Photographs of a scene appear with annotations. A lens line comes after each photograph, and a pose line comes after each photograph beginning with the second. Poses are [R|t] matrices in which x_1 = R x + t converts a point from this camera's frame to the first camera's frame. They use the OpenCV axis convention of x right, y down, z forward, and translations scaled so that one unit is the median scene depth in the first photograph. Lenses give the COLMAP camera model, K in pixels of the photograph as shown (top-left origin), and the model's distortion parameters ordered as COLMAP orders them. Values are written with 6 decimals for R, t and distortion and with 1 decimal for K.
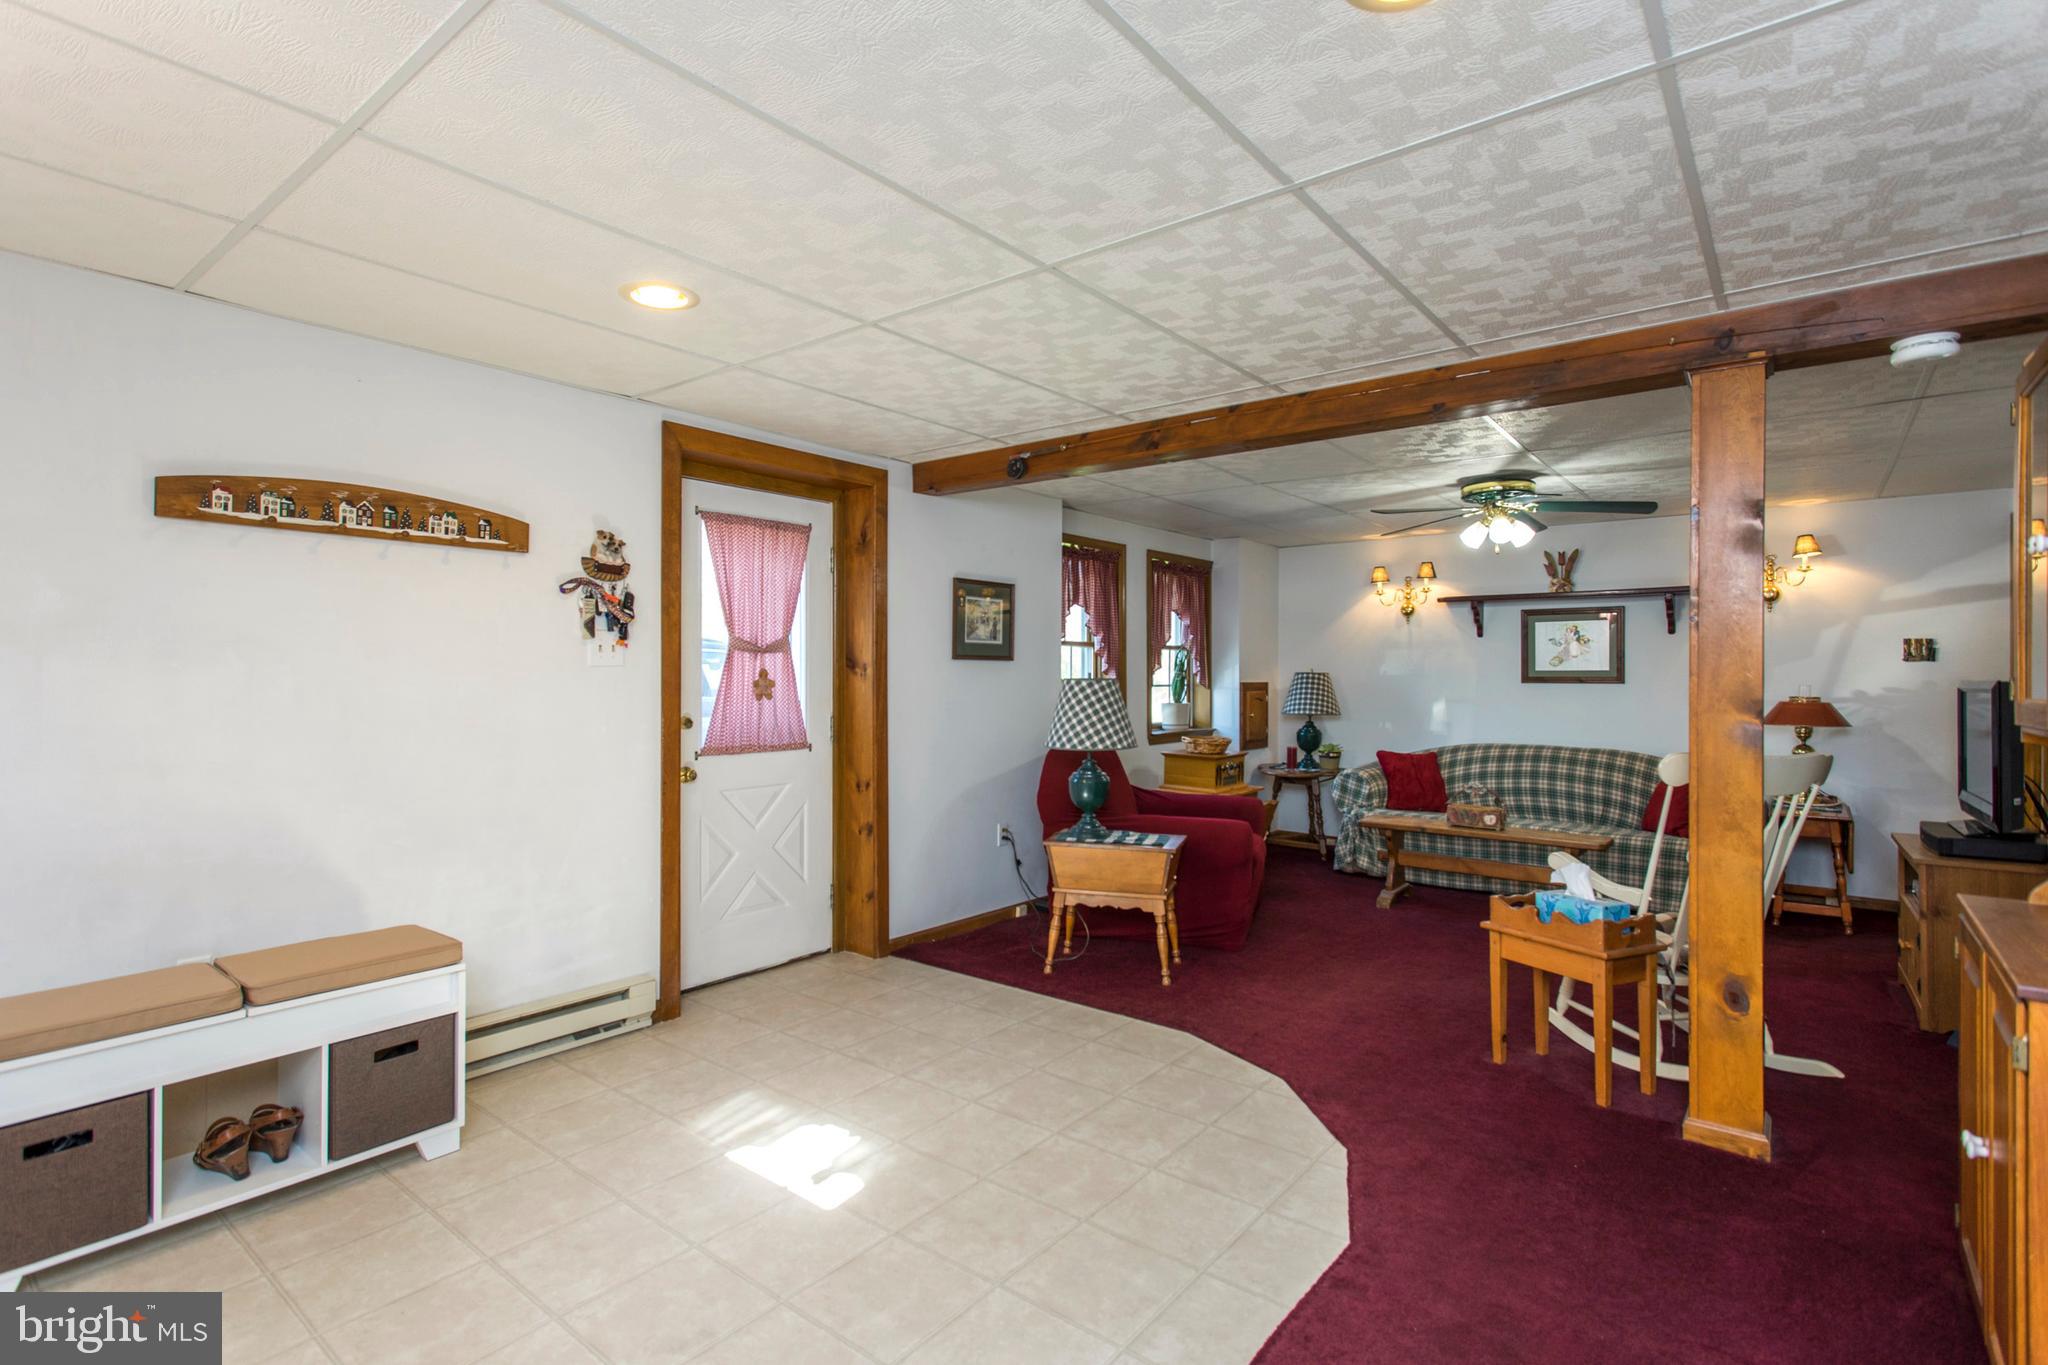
lens RADIAL K [[980.1, 0, 1017.3], [0, 980.1, 679.8], [0, 0, 1]] dist [0.005419, 0.001000]
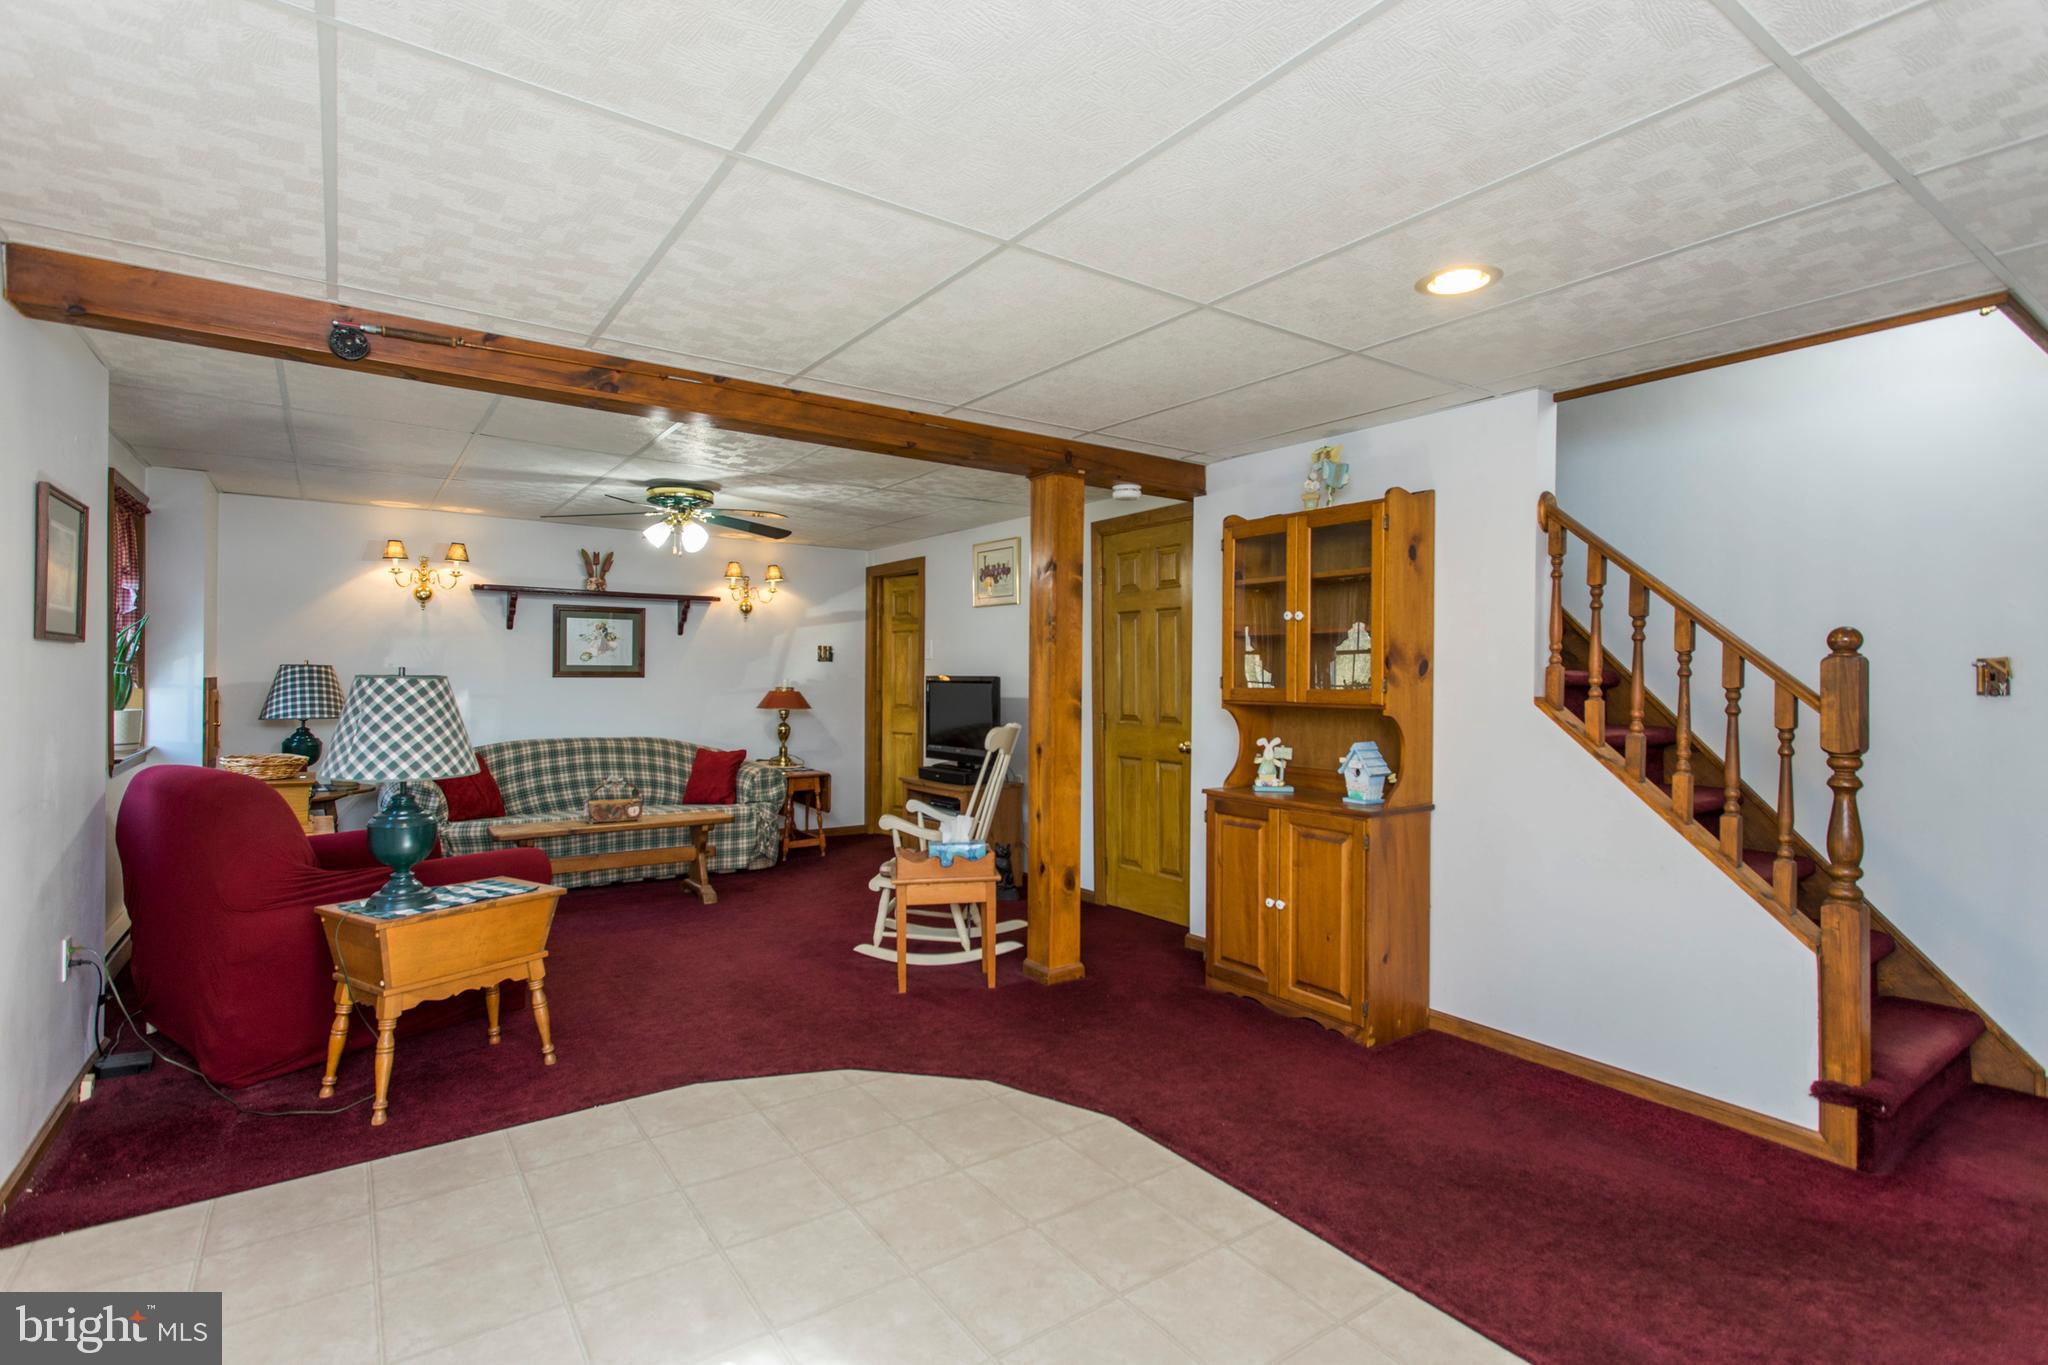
lens RADIAL K [[980.1, 0, 1019.7], [0, 980.1, 672.0], [0, 0, 1]] dist [0.005419, 0.001000]
pose [[0.271342, 0.000469, 0.962483, -0.420537], [-0.002215, 0.999998, 0.000137, -0.004044], [-0.962481, -0.002169, 0.271342, 0.351305]]
